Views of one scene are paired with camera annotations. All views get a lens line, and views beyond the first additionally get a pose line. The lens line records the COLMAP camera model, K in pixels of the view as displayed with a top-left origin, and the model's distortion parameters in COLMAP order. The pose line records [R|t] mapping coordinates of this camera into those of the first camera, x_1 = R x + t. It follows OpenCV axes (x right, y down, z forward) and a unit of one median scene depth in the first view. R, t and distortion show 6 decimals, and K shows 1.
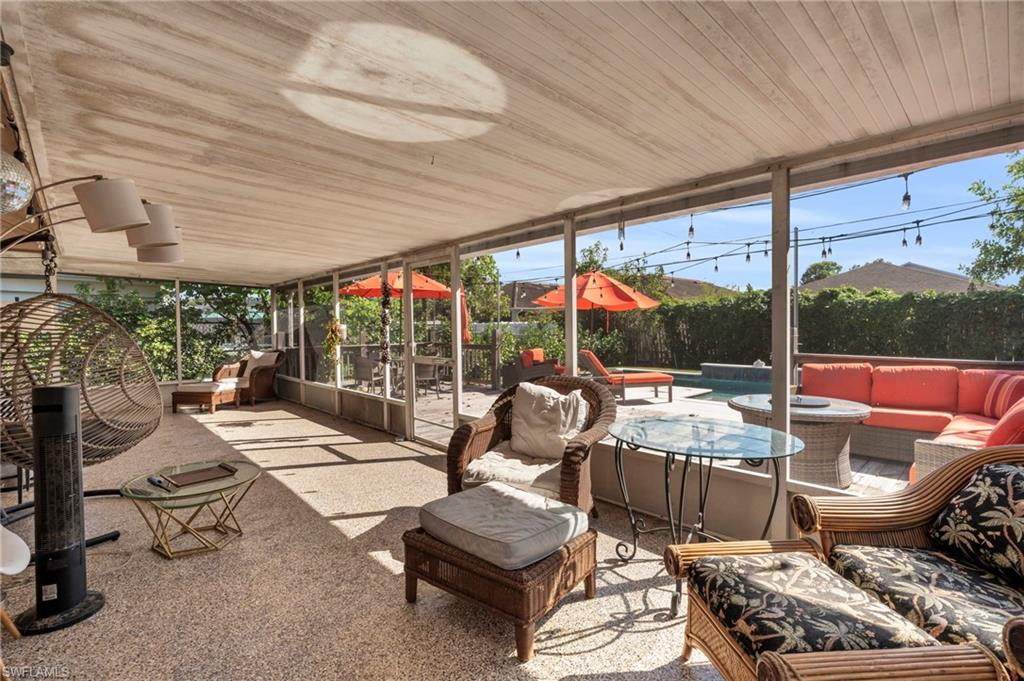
lens RADIAL K [[450.7, 0, 512.0], [0, 450.7, 340.5], [0, 0, 1]] dist [0.000790, 0.000706]
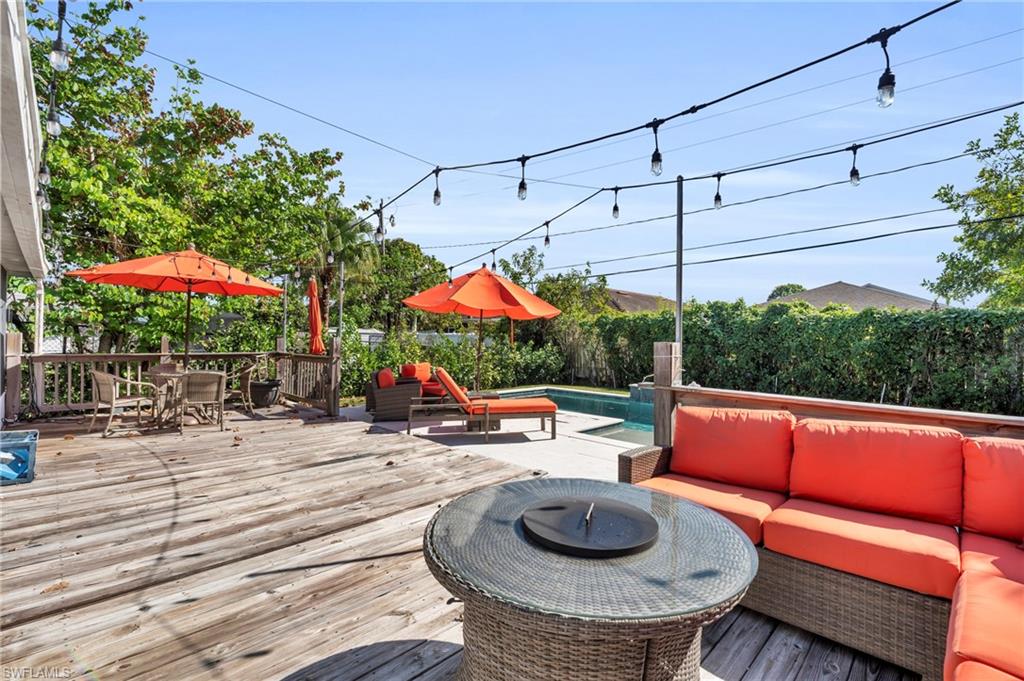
lens RADIAL K [[426.9, 0, 494.6], [0, 426.9, 343.9], [0, 0, 1]] dist [-0.004740, -0.000483]
pose [[0.999708, 0.024146, -0.000329, 0.150282], [-0.024147, 0.999522, -0.019295, -0.003900], [-0.000137, 0.019297, 0.999814, 0.168385]]
